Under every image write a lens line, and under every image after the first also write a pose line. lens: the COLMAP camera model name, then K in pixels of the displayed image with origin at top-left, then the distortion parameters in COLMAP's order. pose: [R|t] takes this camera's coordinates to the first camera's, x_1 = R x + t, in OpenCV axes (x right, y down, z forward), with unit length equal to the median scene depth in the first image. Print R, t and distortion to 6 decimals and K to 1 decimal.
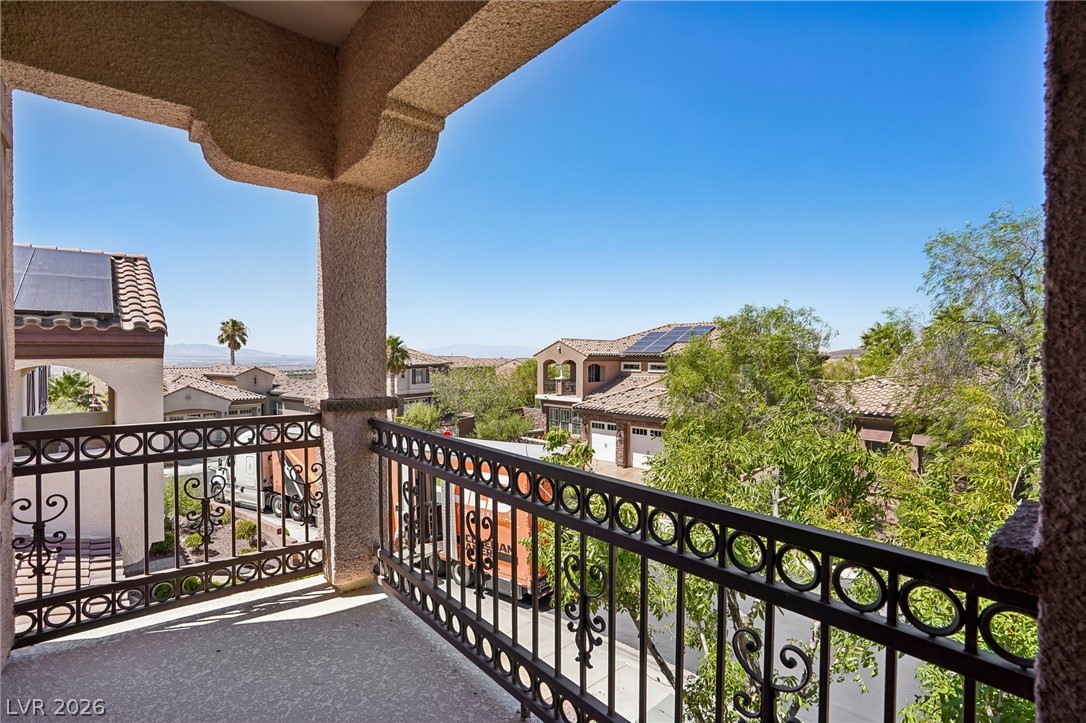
lens RADIAL K [[503.5, 0, 543.0], [0, 503.5, 361.5], [0, 0, 1]] dist [-0.001358, 0.000019]
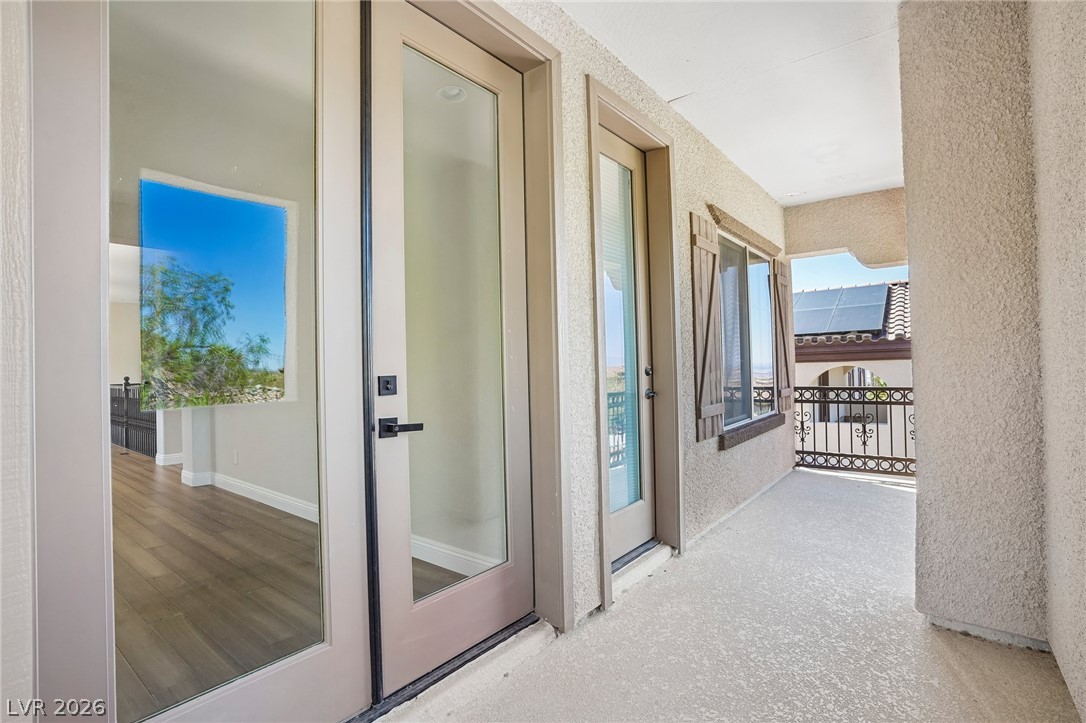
lens RADIAL K [[503.5, 0, 543.0], [0, 503.5, 361.5], [0, 0, 1]] dist [-0.001358, 0.000019]
pose [[0.197579, -0.022217, -0.980035, 0.374684], [0.014541, 0.999700, -0.019731, 0.011465], [0.980179, -0.010352, 0.197843, -0.240045]]
